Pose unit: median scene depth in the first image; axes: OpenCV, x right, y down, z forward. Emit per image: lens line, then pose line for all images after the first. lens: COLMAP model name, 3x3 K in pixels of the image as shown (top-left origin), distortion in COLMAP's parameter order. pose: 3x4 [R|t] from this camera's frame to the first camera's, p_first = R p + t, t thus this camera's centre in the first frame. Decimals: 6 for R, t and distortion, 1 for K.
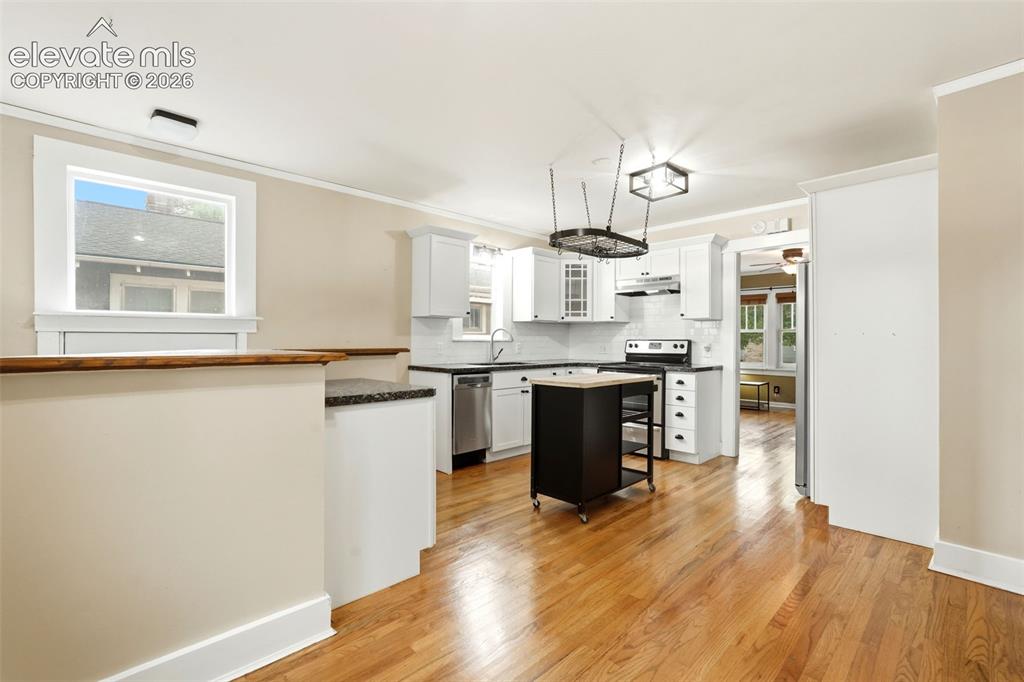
lens RADIAL K [[462.6, 0, 514.4], [0, 462.6, 346.0], [0, 0, 1]] dist [-0.001375, 0.000149]
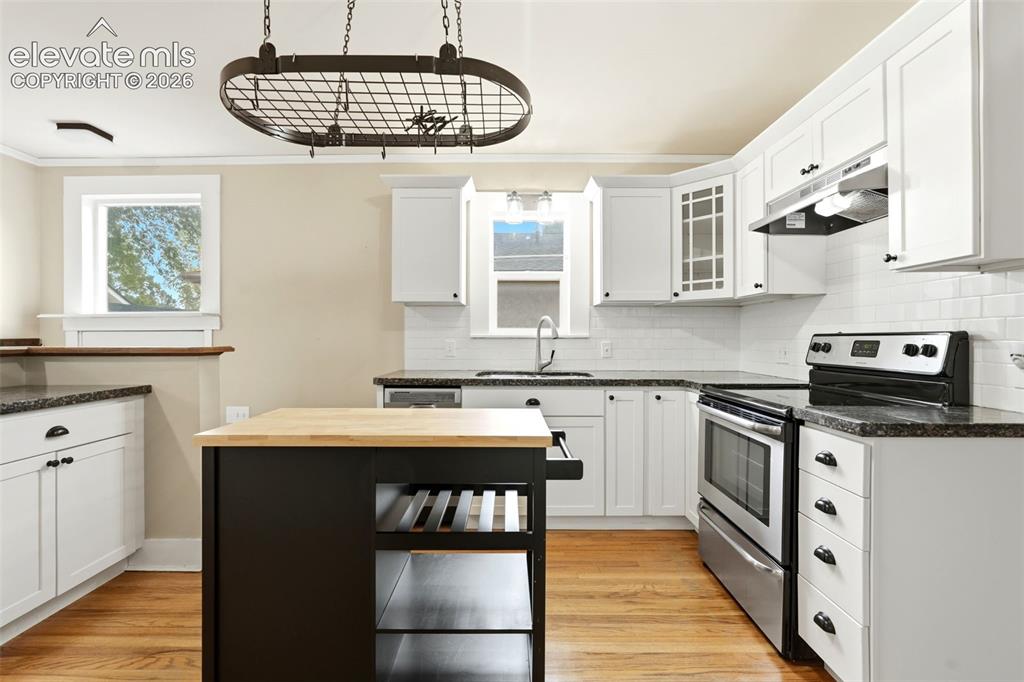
lens RADIAL K [[453.7, 0, 512.0], [0, 453.7, 341.0], [0, 0, 1]] dist [-0.003606, 0.000410]
pose [[0.700724, 0.002159, -0.713430, 0.373227], [-0.006384, 0.999974, -0.003244, -0.003563], [0.713404, 0.006828, 0.700719, 0.525839]]
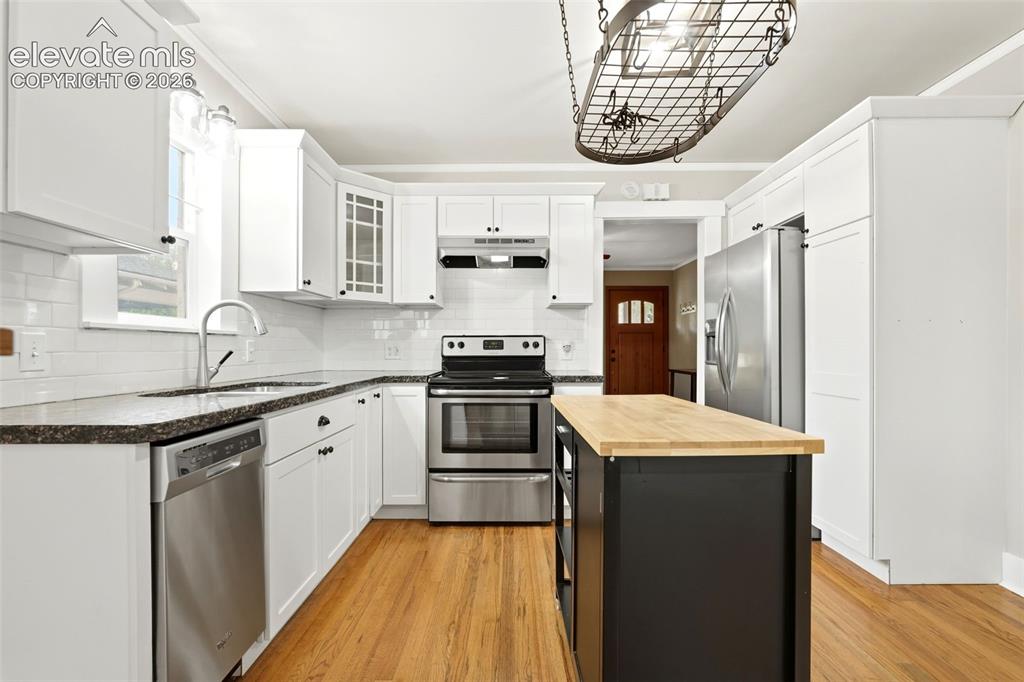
lens RADIAL K [[454.0, 0, 507.5], [0, 454.0, 352.4], [0, 0, 1]] dist [-0.000779, 0.000300]
pose [[0.714960, -0.010788, 0.699082, -0.133662], [0.010067, 0.999936, 0.005135, 0.007547], [-0.699093, 0.003367, 0.715023, 0.531405]]
